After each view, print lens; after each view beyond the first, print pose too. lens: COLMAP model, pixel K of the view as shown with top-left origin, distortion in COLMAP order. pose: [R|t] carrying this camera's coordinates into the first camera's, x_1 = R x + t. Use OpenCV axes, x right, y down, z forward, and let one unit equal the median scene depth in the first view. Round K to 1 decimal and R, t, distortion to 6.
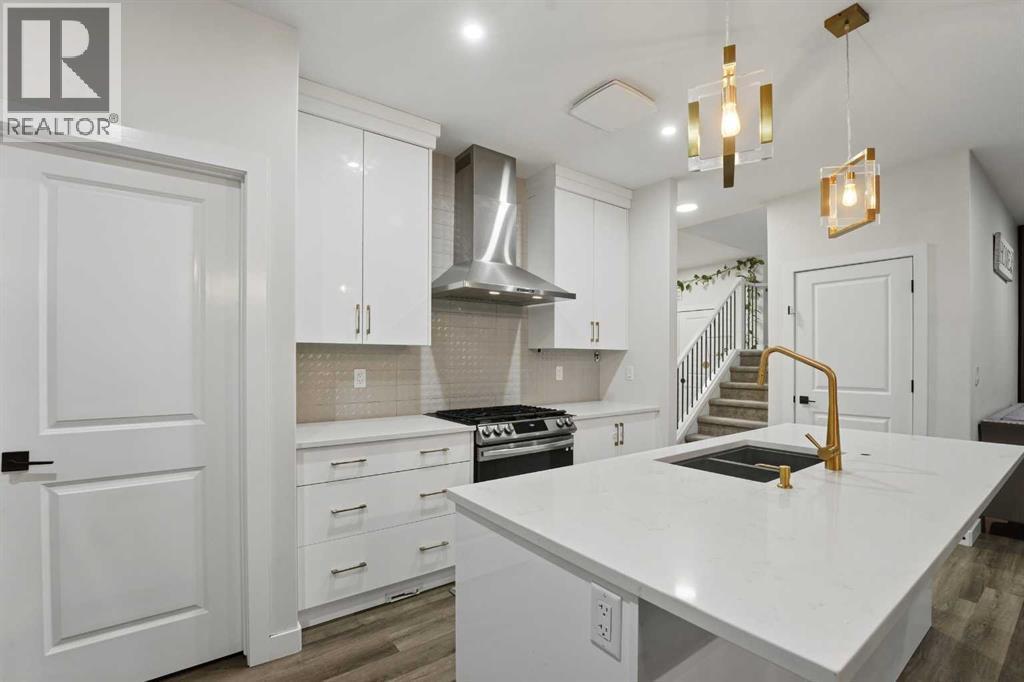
lens RADIAL K [[451.3, 0, 508.8], [0, 451.3, 361.9], [0, 0, 1]] dist [-0.017362, -0.000117]
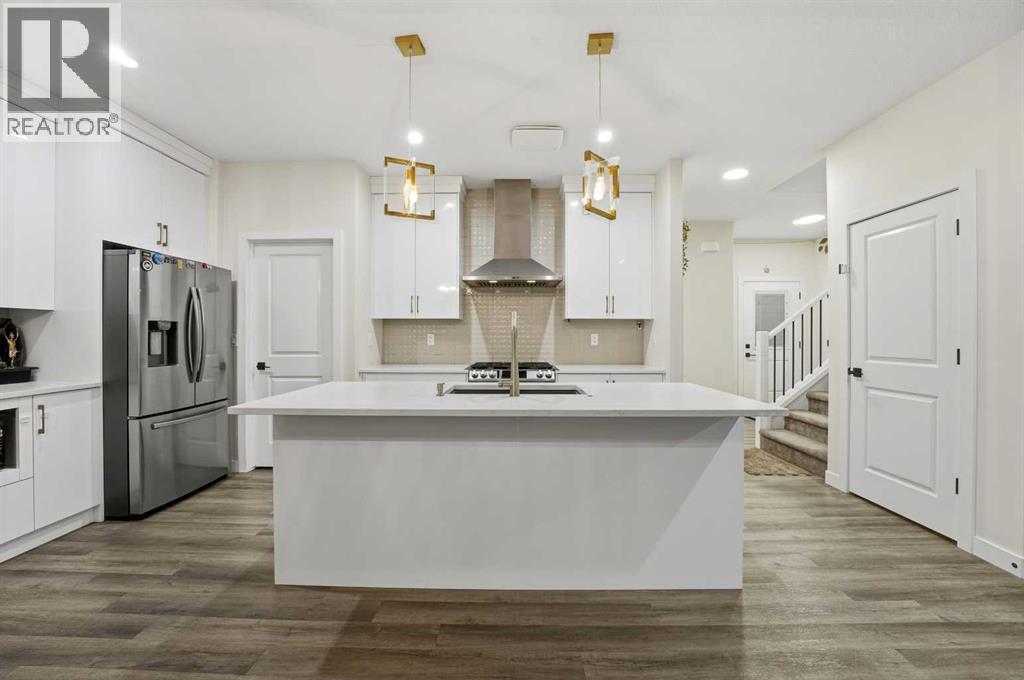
lens RADIAL K [[420.0, 0, 511.8], [0, 420.0, 335.6], [0, 0, 1]] dist [-0.013427, 0.000419]
pose [[0.797959, 0.000414, -0.602711, 0.695028], [-0.002631, 0.999993, -0.002796, 0.021145], [0.602706, 0.003817, 0.797955, -0.038433]]
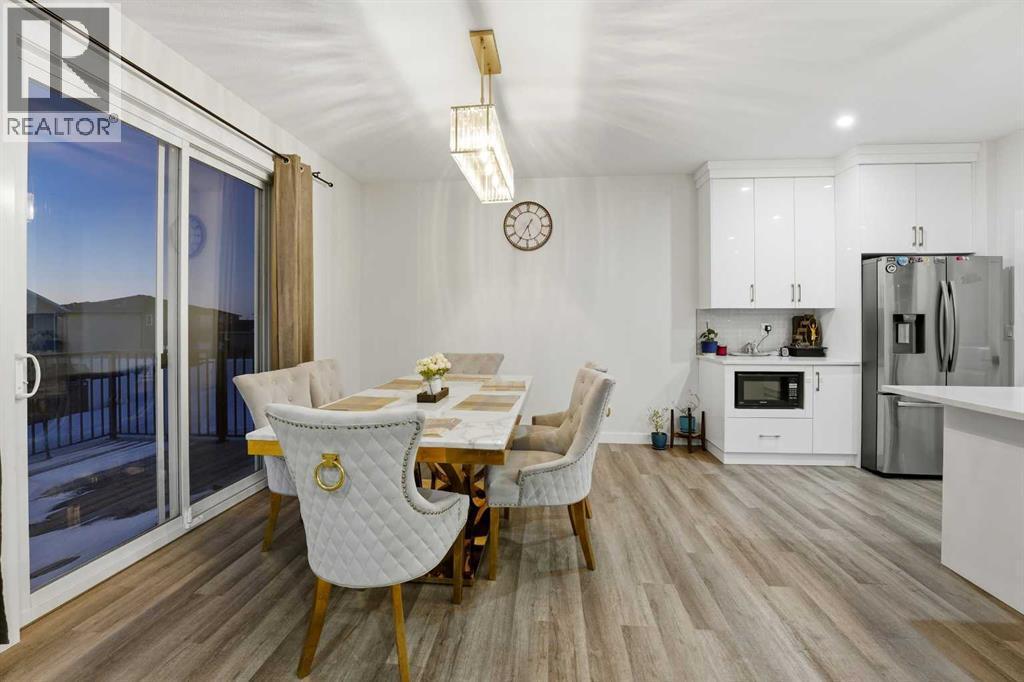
lens RADIAL K [[420.0, 0, 511.8], [0, 420.0, 336.6], [0, 0, 1]] dist [-0.013427, 0.000419]
pose [[-0.654977, 0.020779, -0.755363, 0.994834], [-0.007121, 0.999408, 0.033667, 0.017314], [0.755615, 0.027429, -0.654441, 0.171882]]
